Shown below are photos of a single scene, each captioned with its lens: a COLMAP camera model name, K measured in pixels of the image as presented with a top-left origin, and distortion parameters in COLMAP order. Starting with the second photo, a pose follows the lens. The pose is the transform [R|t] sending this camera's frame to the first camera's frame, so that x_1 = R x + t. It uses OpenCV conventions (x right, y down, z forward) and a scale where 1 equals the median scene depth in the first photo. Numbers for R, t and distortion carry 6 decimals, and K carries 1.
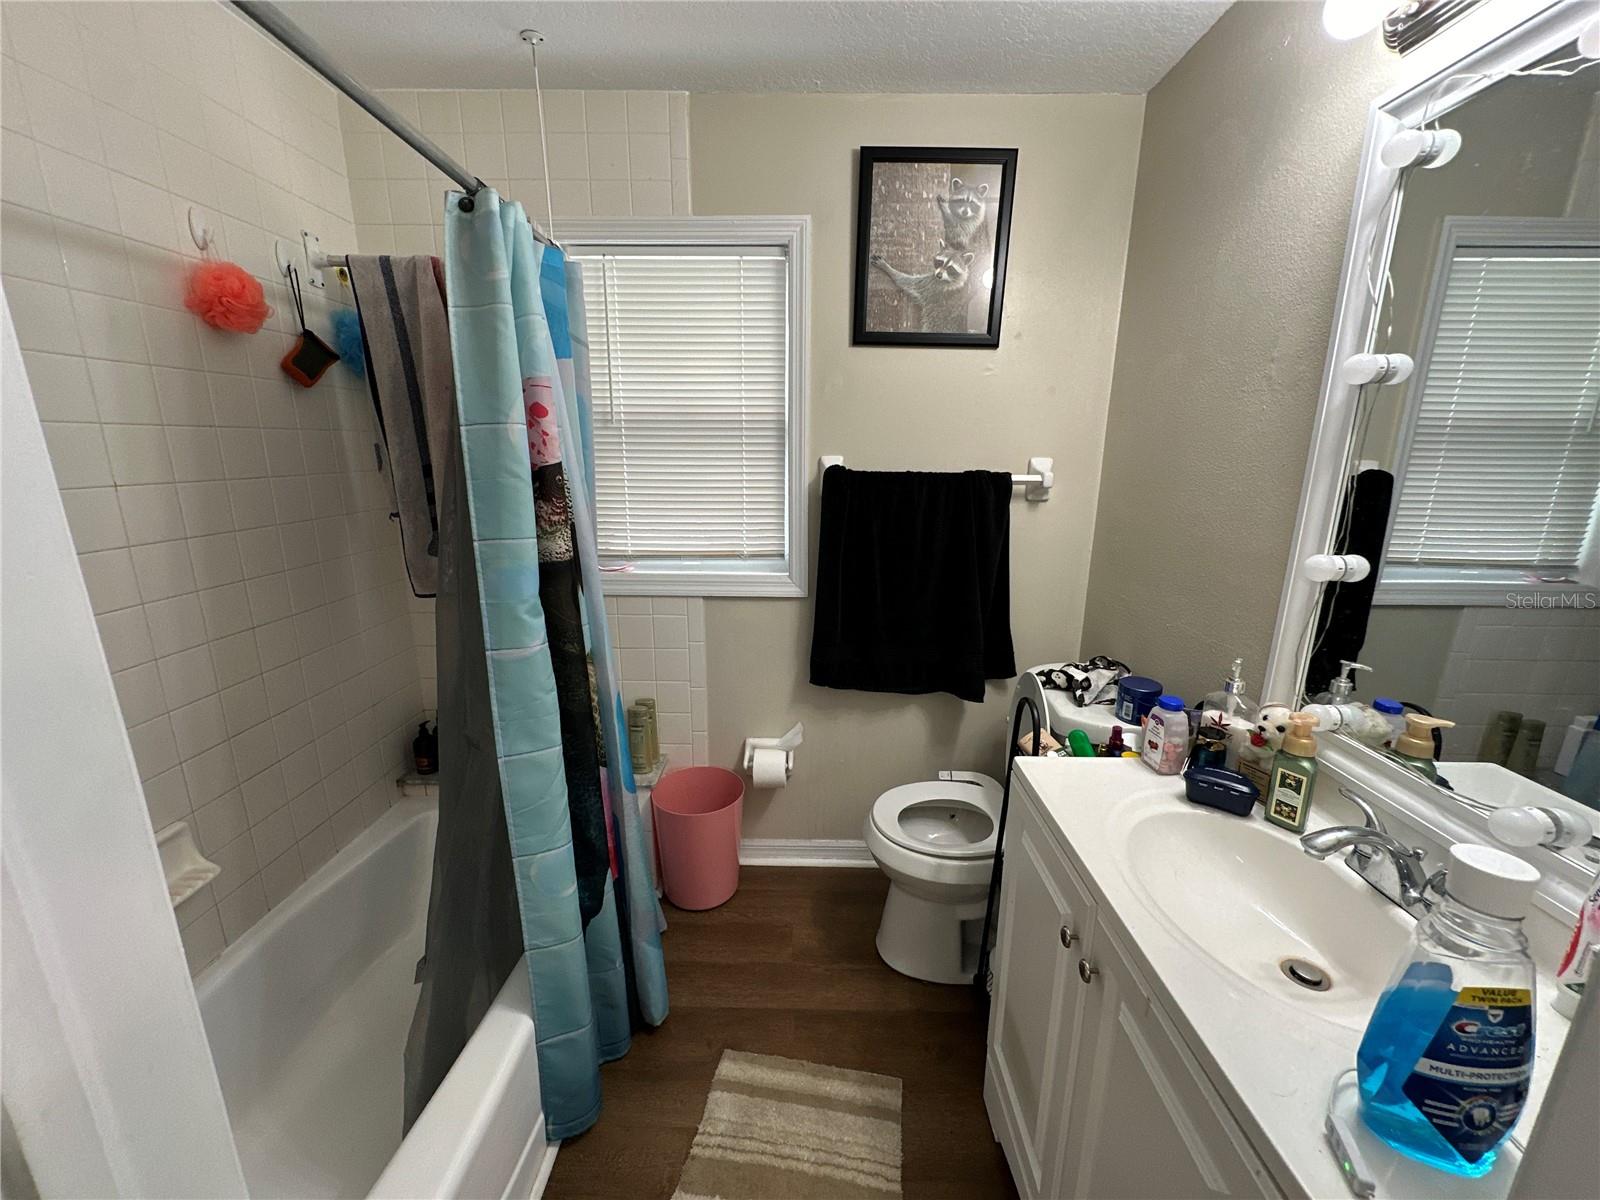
lens RADIAL K [[639.5, 0, 797.9], [0, 639.5, 599.6], [0, 0, 1]] dist [-0.002673, -0.000159]
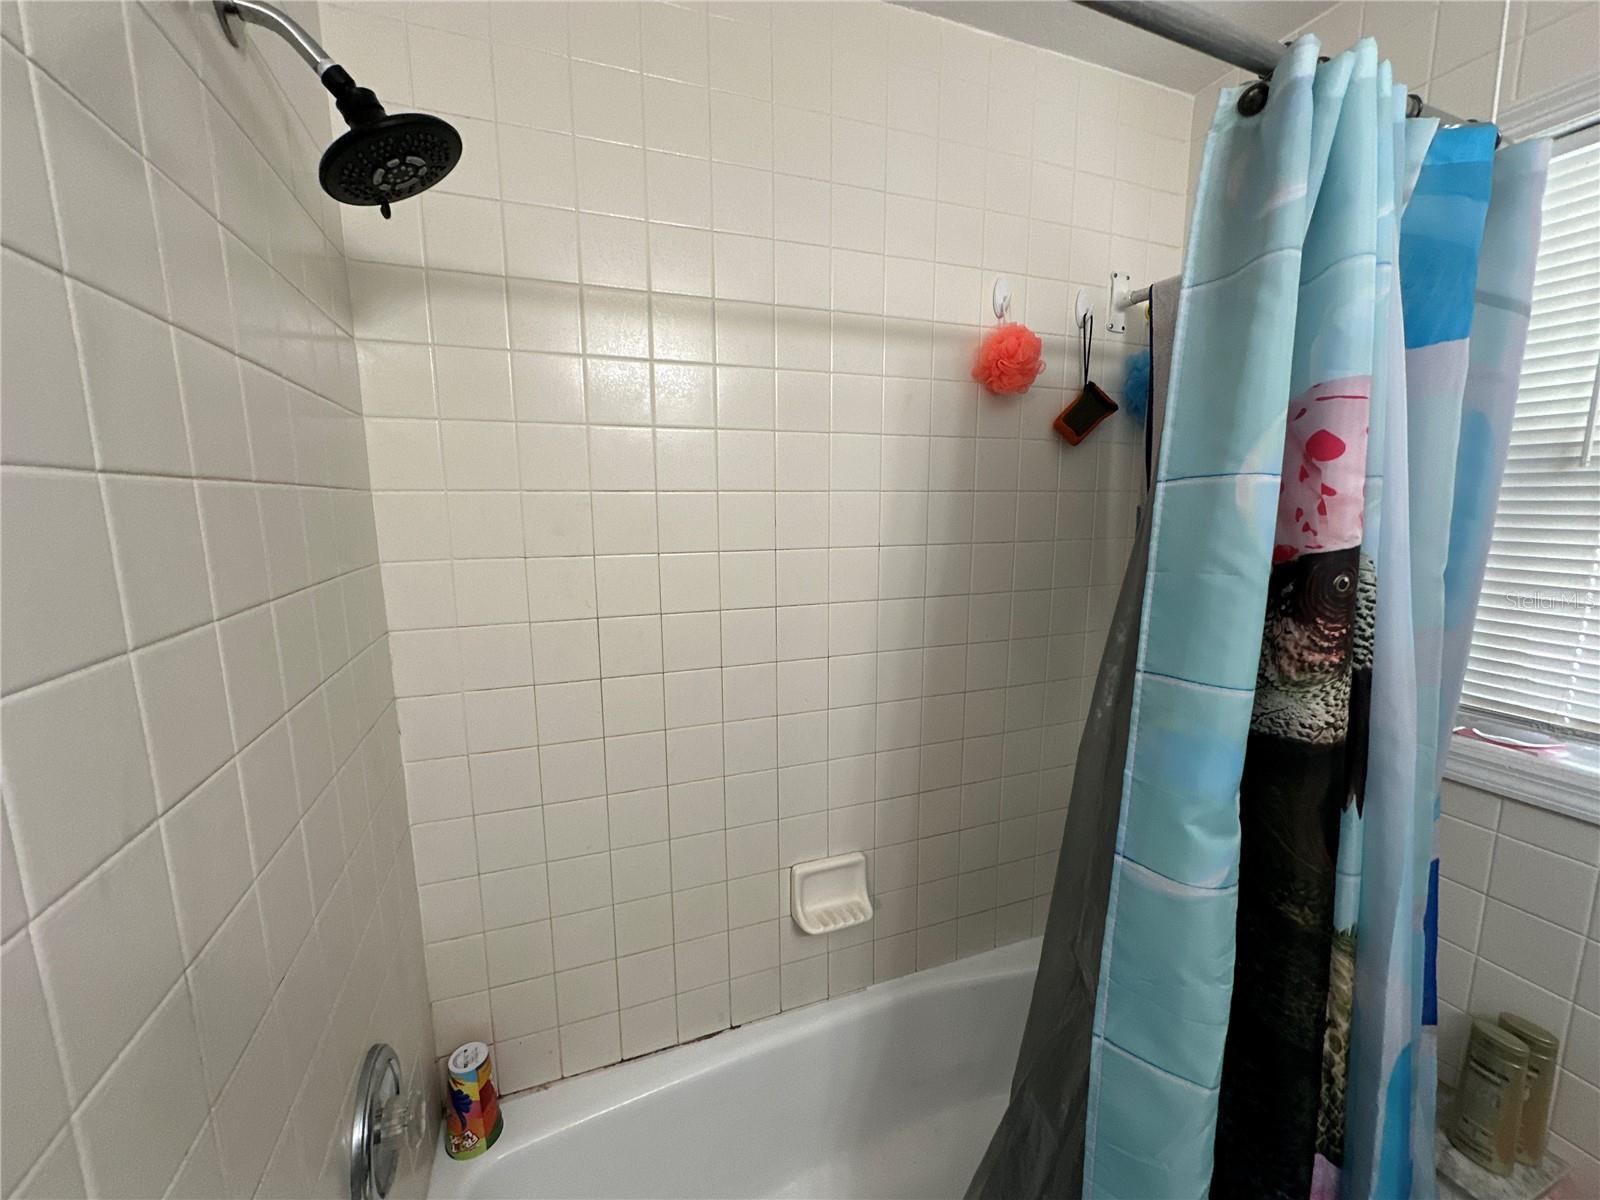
lens RADIAL K [[639.5, 0, 797.9], [0, 639.5, 599.6], [0, 0, 1]] dist [-0.002673, -0.000159]
pose [[0.374152, 0.131375, -0.918014, -0.074990], [-0.210610, 0.976086, 0.053848, -0.107205], [0.903135, 0.173196, 0.392874, 0.408810]]
